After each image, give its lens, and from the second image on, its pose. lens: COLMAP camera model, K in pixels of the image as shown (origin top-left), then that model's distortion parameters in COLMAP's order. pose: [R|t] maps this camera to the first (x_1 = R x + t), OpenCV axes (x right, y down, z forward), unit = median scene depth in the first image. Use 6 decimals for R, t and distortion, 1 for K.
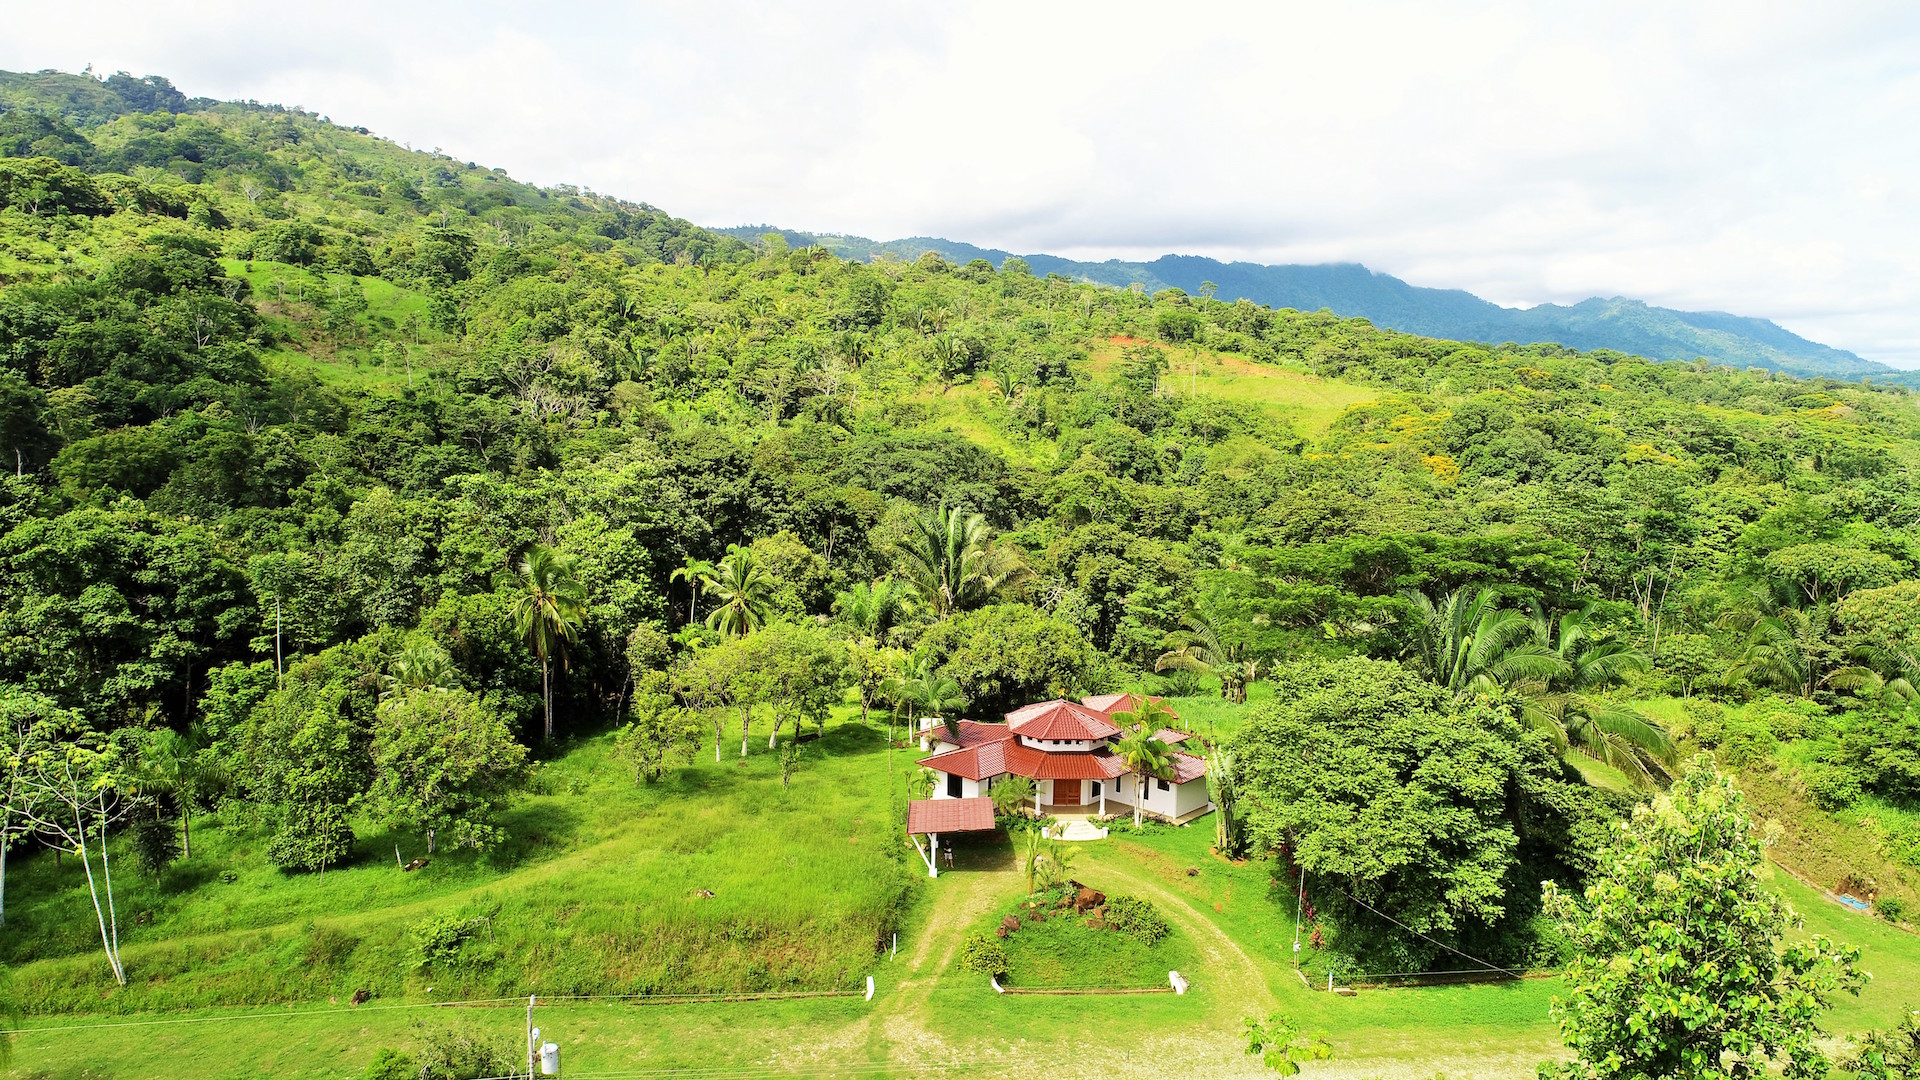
lens RADIAL K [[1262.4, 0, 948.3], [0, 1262.4, 547.4], [0, 0, 1]] dist [0.001386, -0.003701]
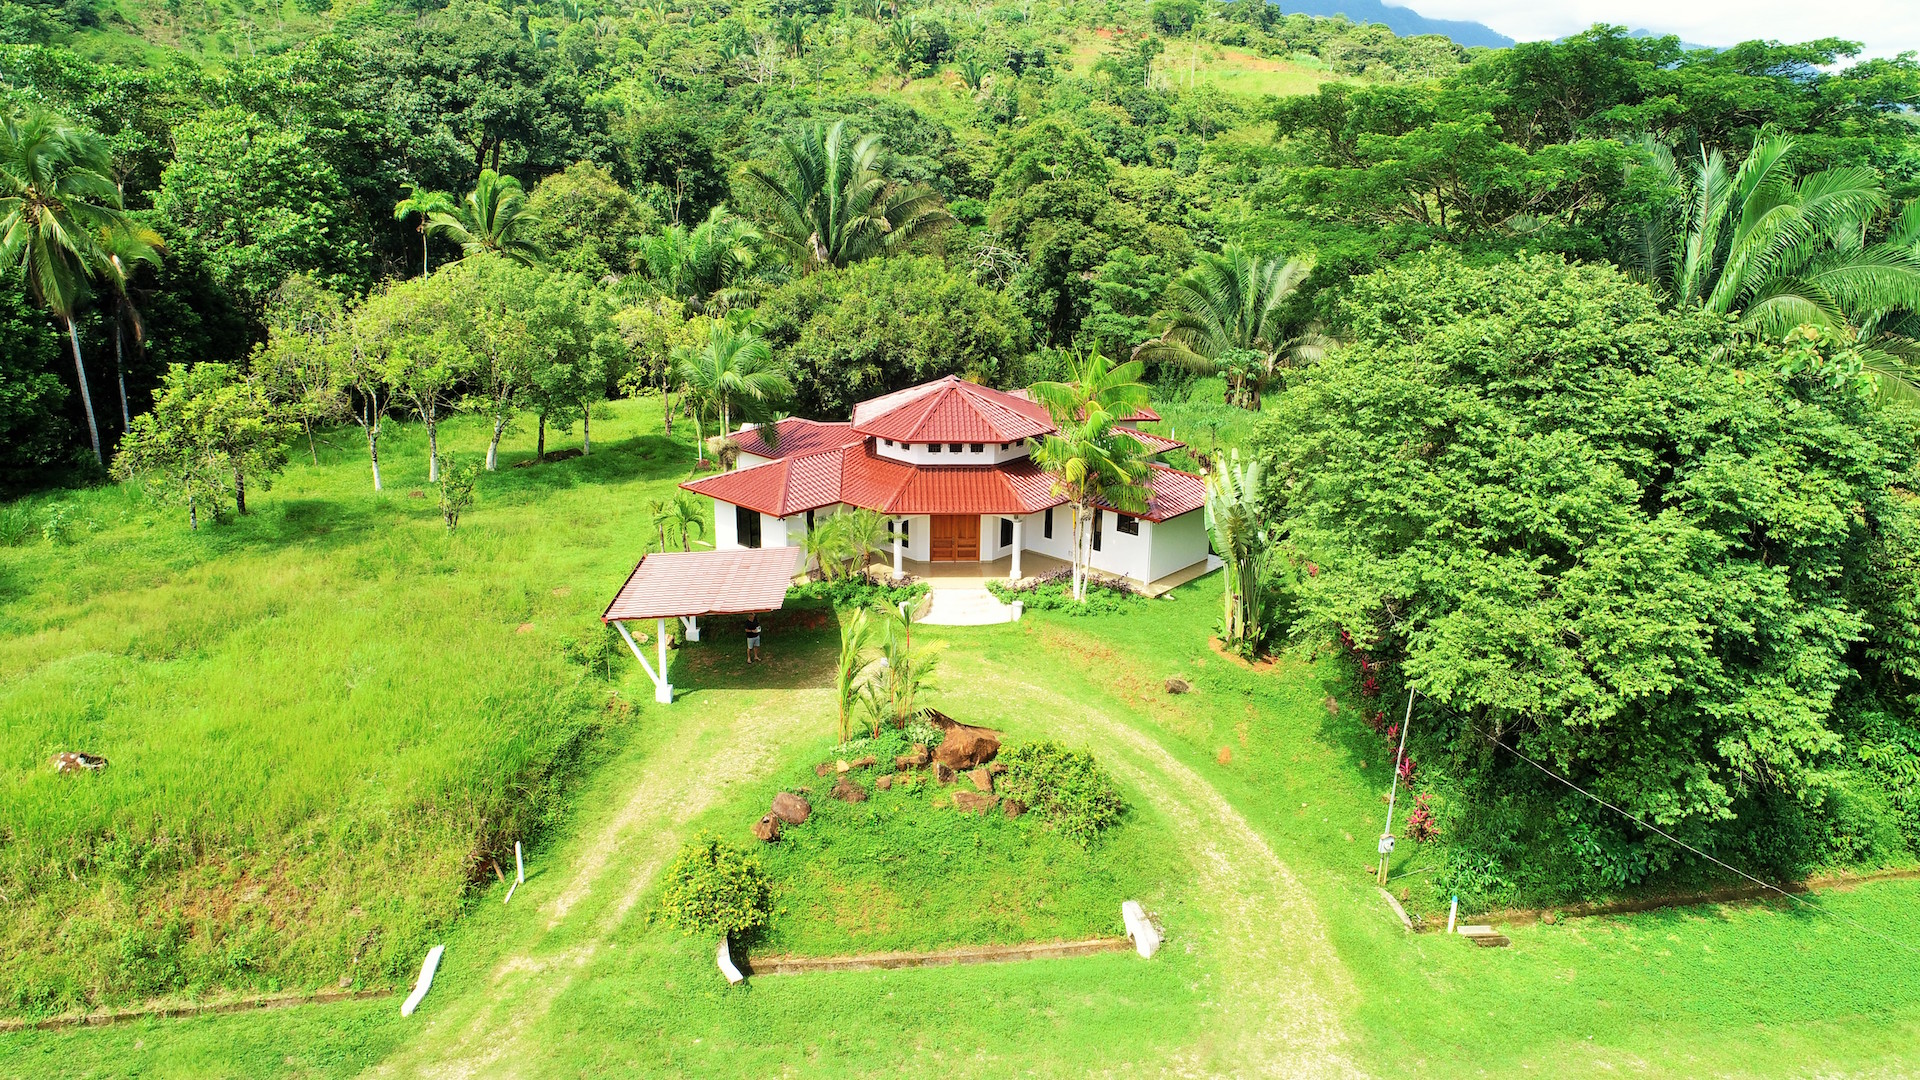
lens RADIAL K [[1262.4, 0, 948.3], [0, 1262.4, 547.4], [0, 0, 1]] dist [0.001386, -0.003701]
pose [[0.999937, -0.003296, 0.010729, 0.088520], [0.001186, 0.981577, 0.191061, 0.095714], [-0.011161, -0.191036, 0.981520, 0.473168]]
